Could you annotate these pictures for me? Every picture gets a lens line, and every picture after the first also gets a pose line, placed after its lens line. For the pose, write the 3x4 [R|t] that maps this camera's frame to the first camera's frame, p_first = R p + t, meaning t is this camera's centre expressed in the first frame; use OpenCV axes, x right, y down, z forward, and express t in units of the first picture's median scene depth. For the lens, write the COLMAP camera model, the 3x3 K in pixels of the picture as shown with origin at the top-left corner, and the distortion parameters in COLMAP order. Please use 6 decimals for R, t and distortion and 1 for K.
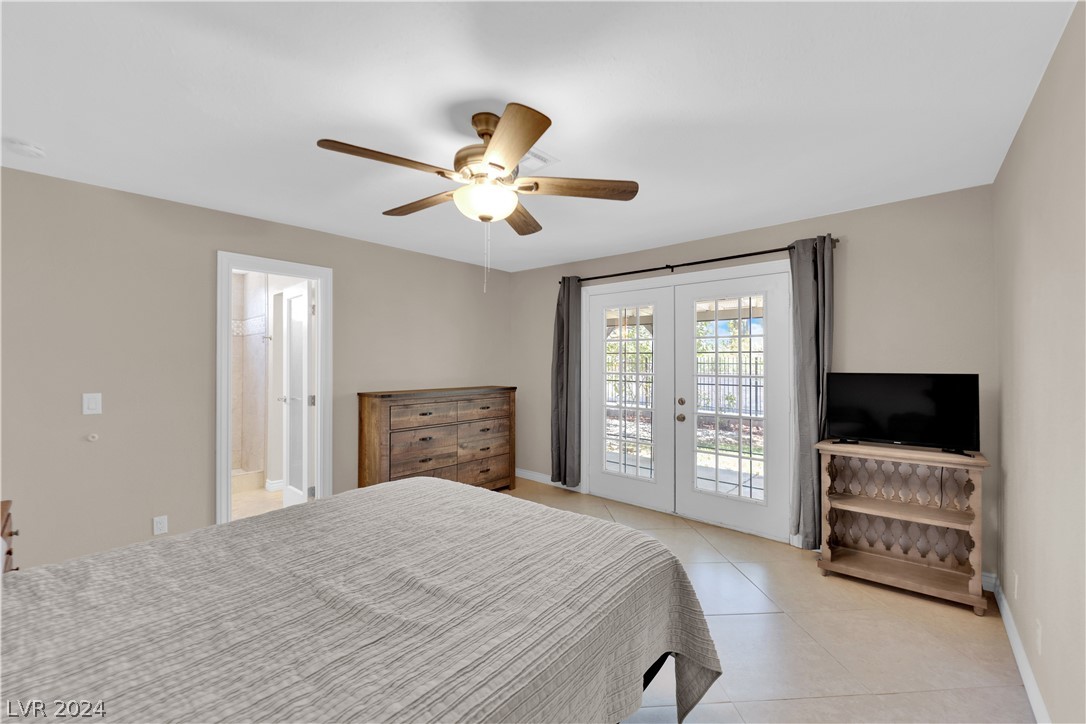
lens RADIAL K [[435.8, 0, 539.2], [0, 435.8, 357.6], [0, 0, 1]] dist [-0.014888, -0.002039]
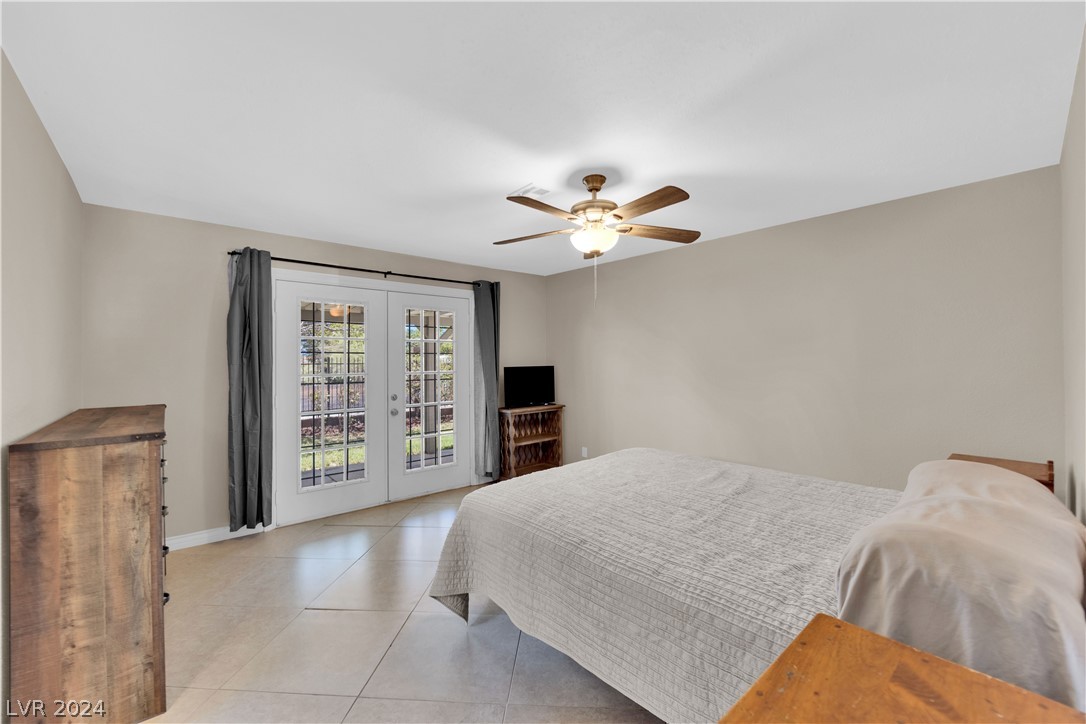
lens RADIAL K [[435.8, 0, 542.8], [0, 435.8, 359.3], [0, 0, 1]] dist [-0.014888, -0.002039]
pose [[0.129414, 0.001610, 0.991589, -0.722113], [-0.000653, 0.999999, -0.001538, 0.005609], [-0.991590, -0.000449, 0.129415, 0.486829]]
